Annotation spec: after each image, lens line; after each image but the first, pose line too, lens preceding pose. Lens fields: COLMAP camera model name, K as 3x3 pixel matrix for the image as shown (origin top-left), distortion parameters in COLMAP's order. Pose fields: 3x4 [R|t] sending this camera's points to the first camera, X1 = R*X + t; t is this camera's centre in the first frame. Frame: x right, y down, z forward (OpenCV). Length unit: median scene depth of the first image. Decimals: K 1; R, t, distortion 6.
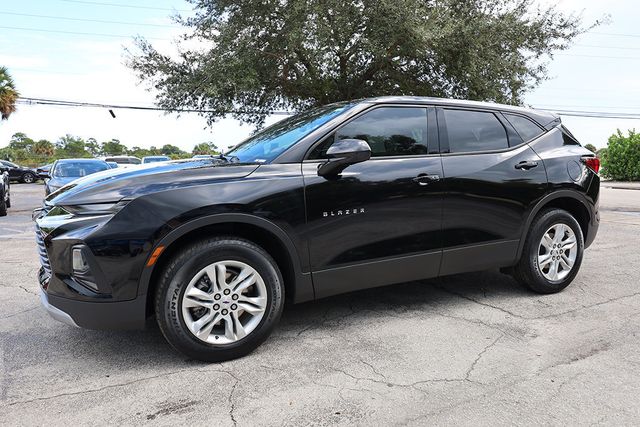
lens RADIAL K [[455.7, 0, 321.2], [0, 455.7, 213.5], [0, 0, 1]] dist [0.001674, -0.000709]
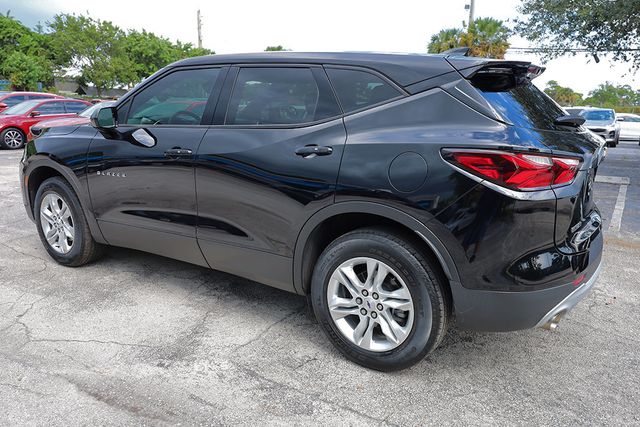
lens RADIAL K [[479.8, 0, 339.2], [0, 479.8, 213.3], [0, 0, 1]] dist [0.005731, 0.000714]
pose [[0.534110, 0.208126, -0.819396, 1.296158], [-0.127474, 0.977969, 0.165312, -0.169145], [0.835749, 0.016157, 0.548873, 0.820462]]
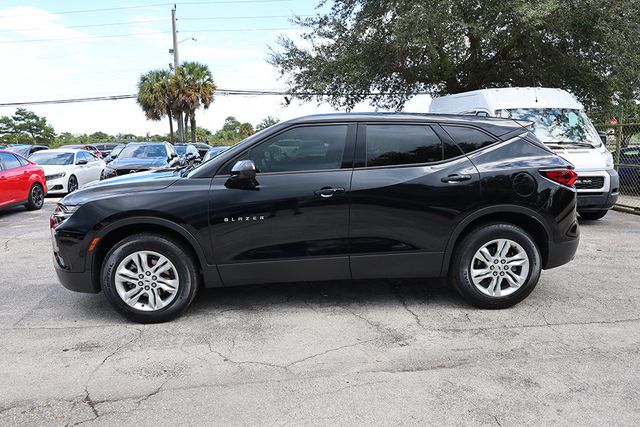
lens RADIAL K [[455.7, 0, 321.2], [0, 455.7, 213.5], [0, 0, 1]] dist [0.001674, -0.000709]
pose [[0.922673, 0.055679, -0.381542, 0.699848], [-0.037475, 0.997784, 0.054983, -0.090790], [0.383757, -0.036433, 0.922715, -0.046479]]
